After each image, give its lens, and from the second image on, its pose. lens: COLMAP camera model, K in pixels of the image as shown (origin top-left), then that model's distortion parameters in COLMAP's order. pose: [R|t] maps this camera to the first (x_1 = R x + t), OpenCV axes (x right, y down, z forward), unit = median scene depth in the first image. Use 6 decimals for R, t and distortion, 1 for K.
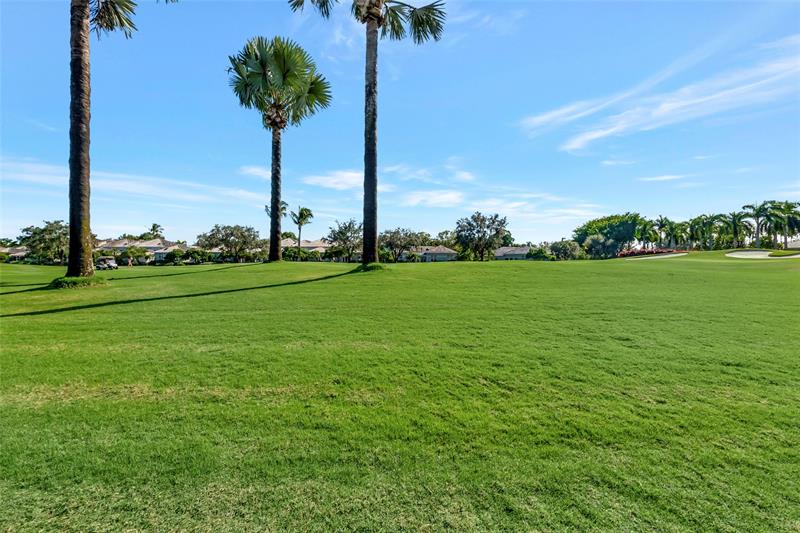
lens RADIAL K [[352.4, 0, 399.2], [0, 352.4, 261.8], [0, 0, 1]] dist [-0.009562, -0.000350]
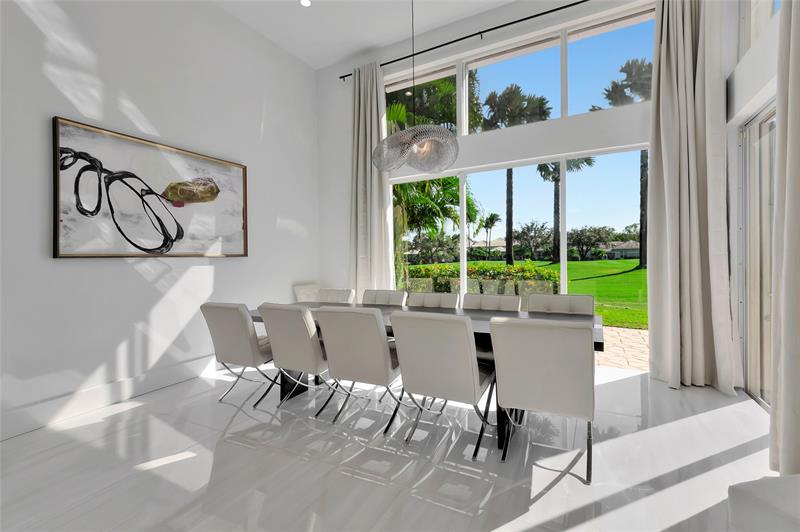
lens RADIAL K [[357.4, 0, 388.9], [0, 357.4, 259.2], [0, 0, 1]] dist [-0.003392, 0.000002]
pose [[0.902624, -0.021446, -0.429896, -0.066993], [0.021184, 0.999761, -0.005396, -0.005391], [0.429909, -0.004236, 0.902862, -0.161983]]
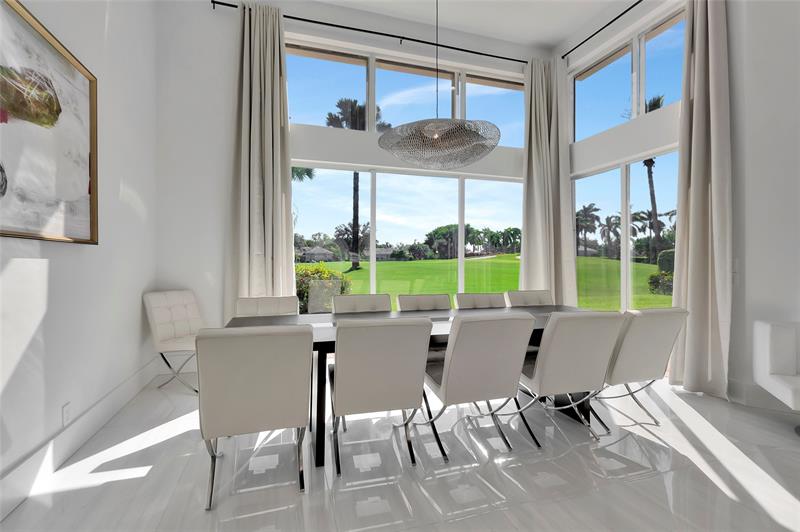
lens RADIAL K [[360.3, 0, 374.1], [0, 360.3, 255.8], [0, 0, 1]] dist [-0.002628, 0.000154]
pose [[0.945920, -0.000051, 0.324401, -0.095687], [0.003607, 0.999940, -0.010361, -0.005222], [-0.324381, 0.010970, 0.945863, -0.157854]]
